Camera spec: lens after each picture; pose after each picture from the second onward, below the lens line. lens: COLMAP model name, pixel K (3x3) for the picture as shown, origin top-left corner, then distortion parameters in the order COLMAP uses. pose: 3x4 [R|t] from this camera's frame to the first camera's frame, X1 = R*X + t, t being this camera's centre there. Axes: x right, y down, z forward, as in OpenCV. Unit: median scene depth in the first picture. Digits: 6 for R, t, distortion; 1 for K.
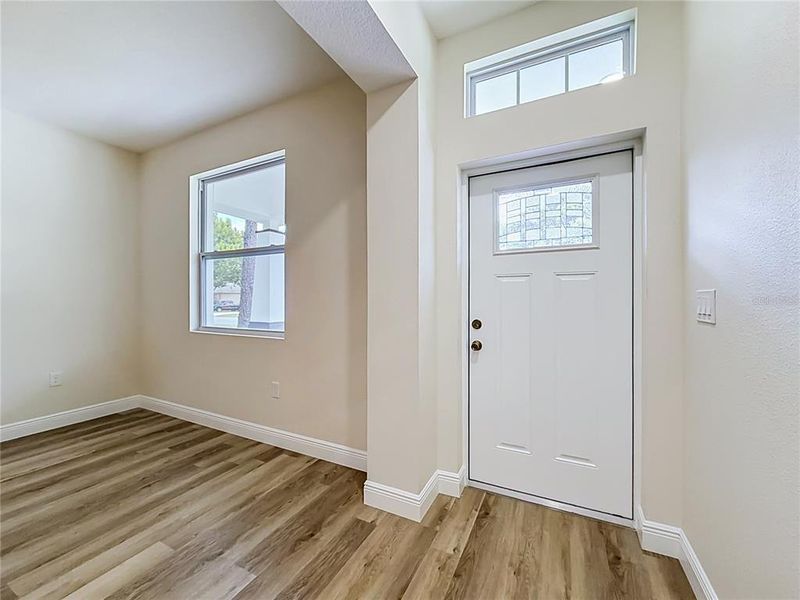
lens RADIAL K [[324.0, 0, 398.2], [0, 324.0, 299.3], [0, 0, 1]] dist [0.001409, 0.000424]
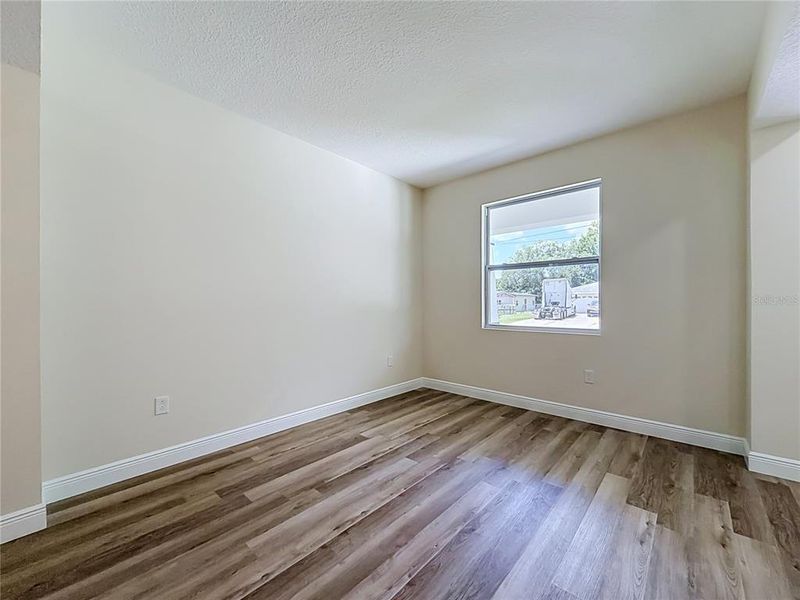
lens RADIAL K [[329.5, 0, 400.0], [0, 329.5, 300.0], [0, 0, 1]] dist [0.001184, 0.000566]
pose [[0.965812, -0.003382, -0.259220, -0.770718], [0.001369, 0.999967, -0.007947, -0.000296], [0.259238, 0.007321, 0.965786, -0.397269]]
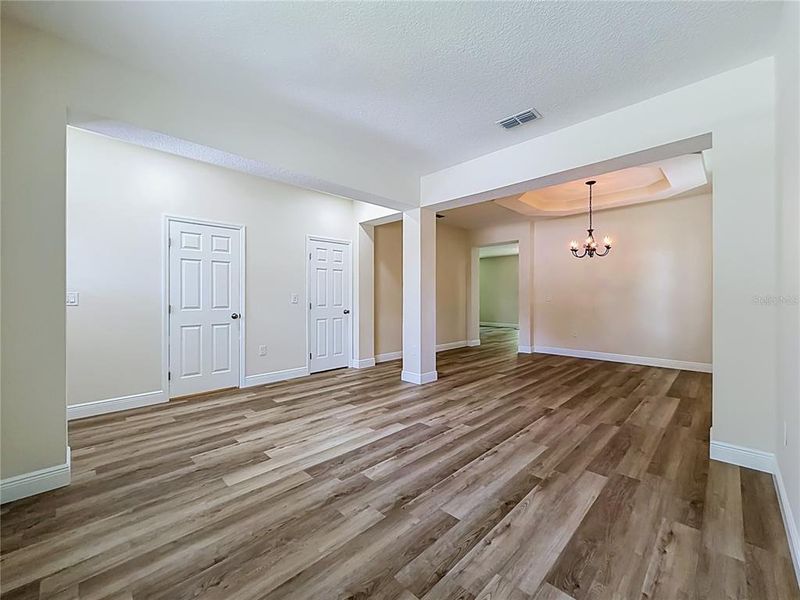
lens RADIAL K [[329.5, 0, 400.0], [0, 329.5, 300.0], [0, 0, 1]] dist [0.001184, 0.000566]
pose [[-0.950670, -0.001104, 0.310203, -1.107931], [0.000393, 0.999989, 0.004763, 0.005490], [-0.310205, 0.004650, -0.950658, 1.258897]]
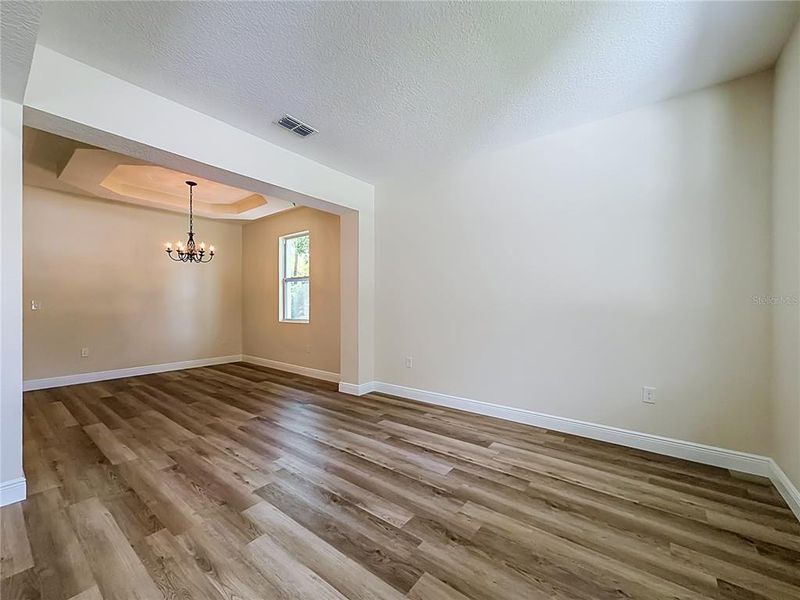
lens RADIAL K [[324.0, 0, 398.2], [0, 324.0, 299.3], [0, 0, 1]] dist [0.001409, 0.000424]
pose [[-0.189486, -0.012133, -0.981808, -0.068310], [0.001766, 0.999918, -0.012698, -0.004220], [0.981882, -0.004140, -0.189449, 0.592708]]
